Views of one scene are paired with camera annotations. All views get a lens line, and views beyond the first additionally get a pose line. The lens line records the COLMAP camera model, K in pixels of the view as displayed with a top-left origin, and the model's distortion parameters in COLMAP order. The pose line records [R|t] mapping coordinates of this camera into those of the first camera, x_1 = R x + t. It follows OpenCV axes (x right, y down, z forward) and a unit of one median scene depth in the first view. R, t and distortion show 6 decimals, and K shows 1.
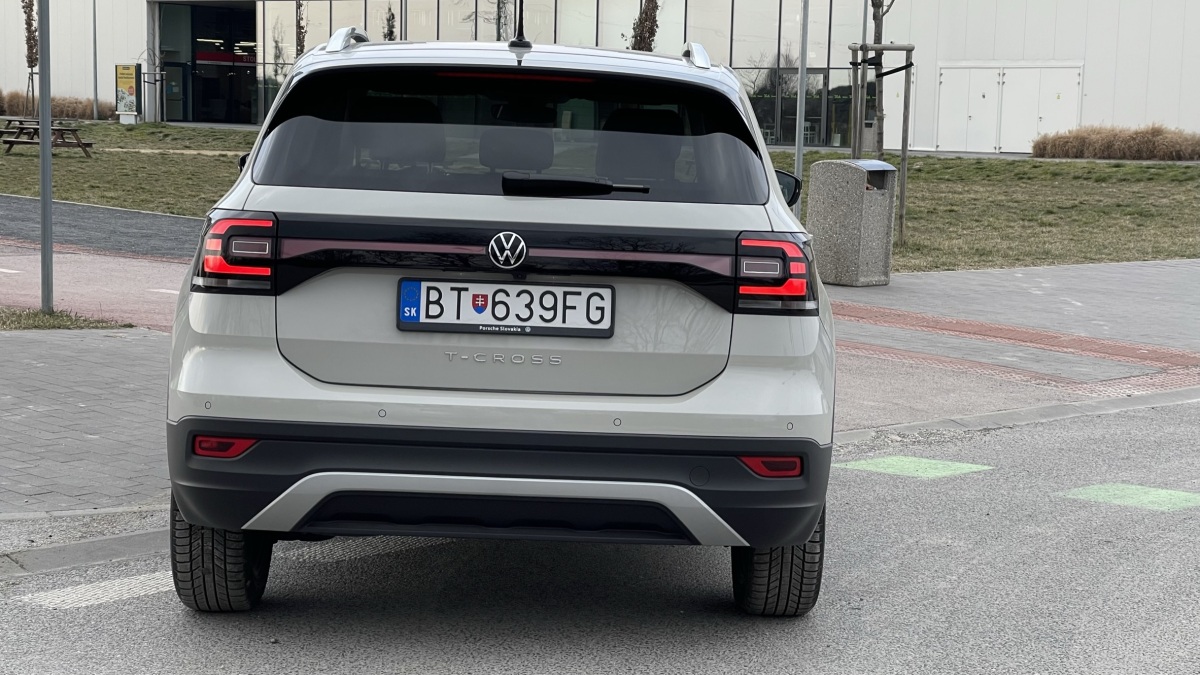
lens RADIAL K [[2308.7, 0, 600.0], [0, 2308.7, 337.5], [0, 0, 1]] dist [-0.008824, 0.218916]
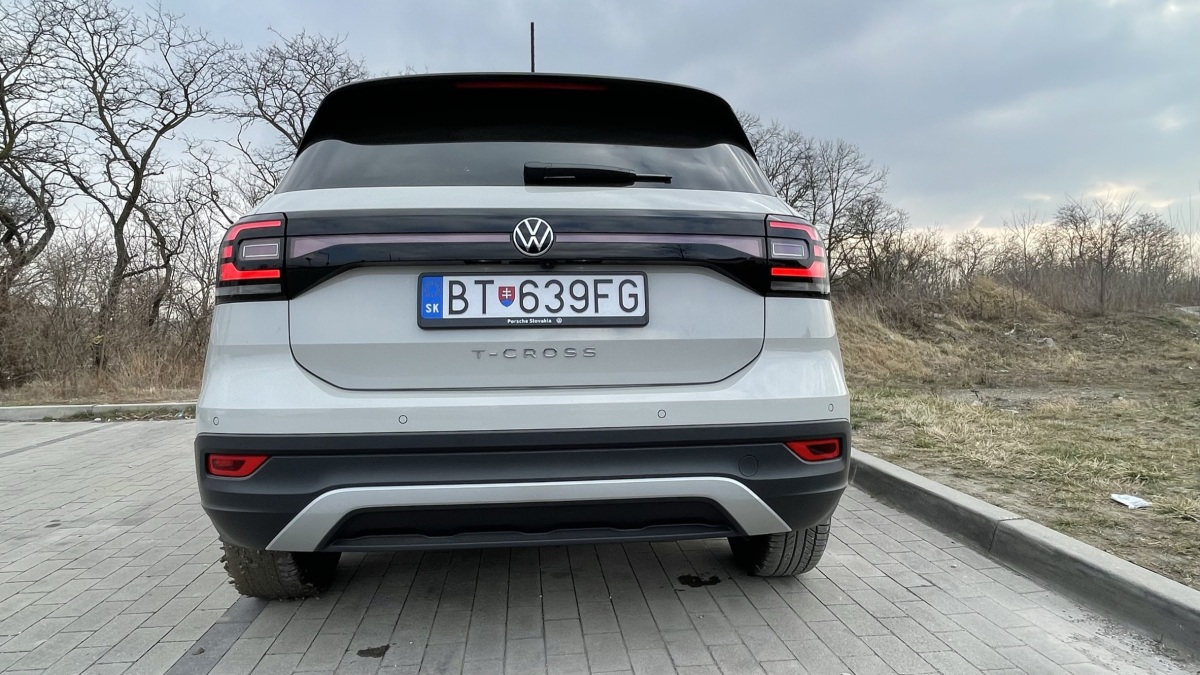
lens RADIAL K [[702.2, 0, 600.0], [0, 702.2, 337.5], [0, 0, 1]] dist [0.000826, -0.000009]
pose [[0.996845, -0.051731, 0.060204, -0.032148], [0.055264, 0.996752, -0.058581, 0.021073], [-0.056978, 0.061723, 0.996466, 0.712358]]
